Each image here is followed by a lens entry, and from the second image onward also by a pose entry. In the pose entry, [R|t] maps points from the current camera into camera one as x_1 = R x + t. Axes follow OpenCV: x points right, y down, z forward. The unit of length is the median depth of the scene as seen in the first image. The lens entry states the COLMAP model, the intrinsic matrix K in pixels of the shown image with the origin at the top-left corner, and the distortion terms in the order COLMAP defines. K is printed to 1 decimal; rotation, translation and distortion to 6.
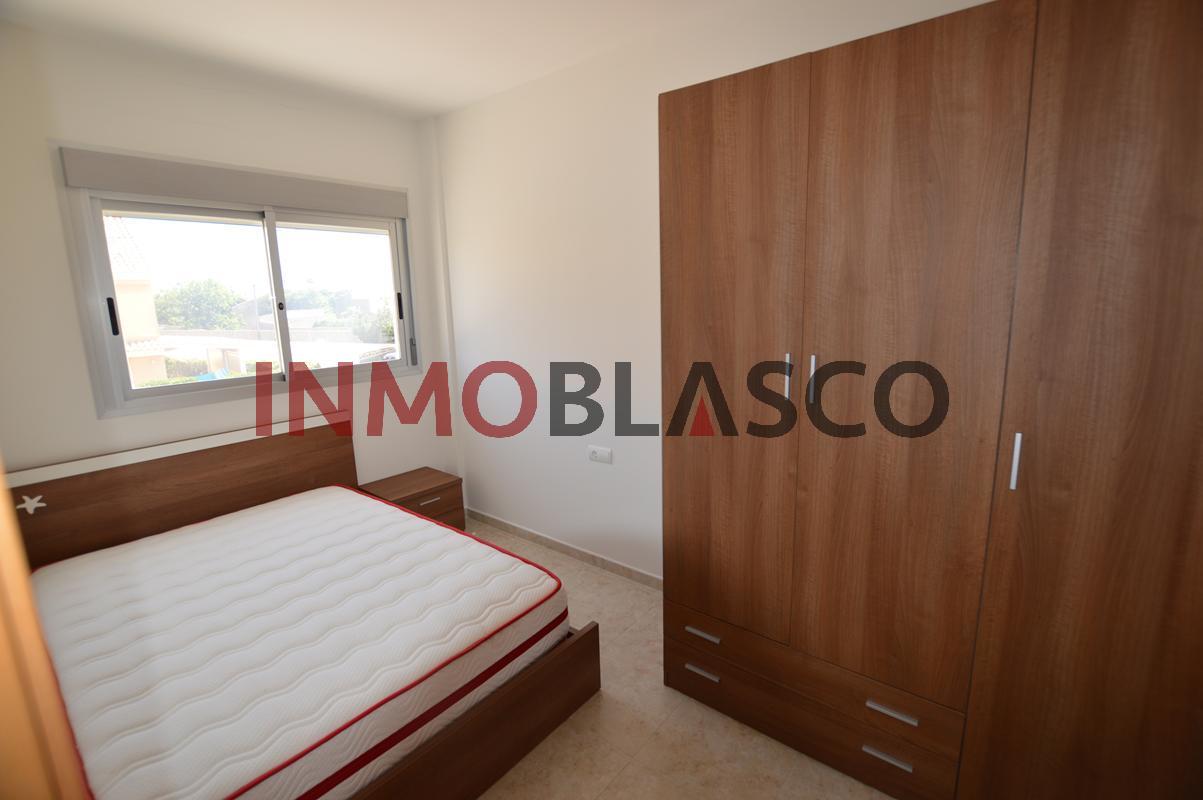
lens RADIAL K [[535.9, 0, 611.3], [0, 535.9, 394.7], [0, 0, 1]] dist [-0.028308, 0.000816]
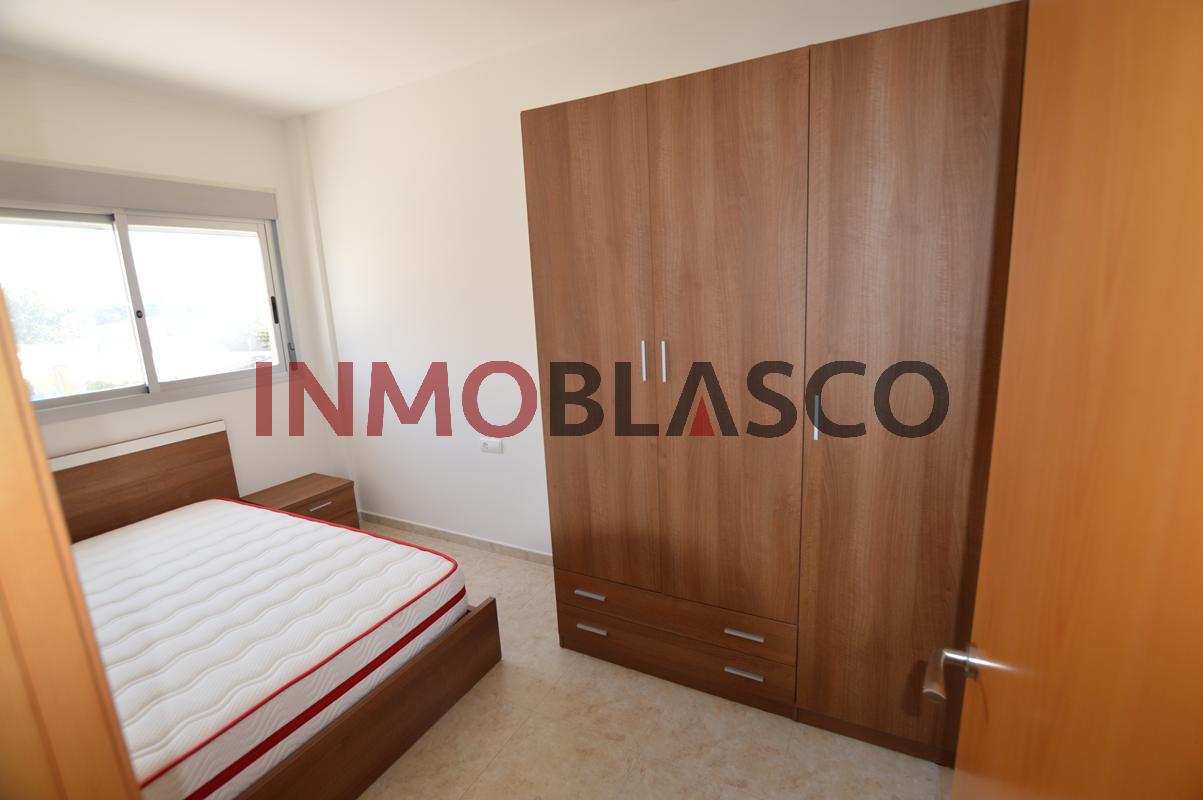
lens RADIAL K [[535.9, 0, 611.3], [0, 535.9, 394.7], [0, 0, 1]] dist [-0.028308, 0.000816]
pose [[0.981027, -0.057665, 0.185097, 0.032244], [0.056236, 0.998333, 0.012966, 0.017622], [-0.185536, -0.002310, 0.982635, -0.112342]]
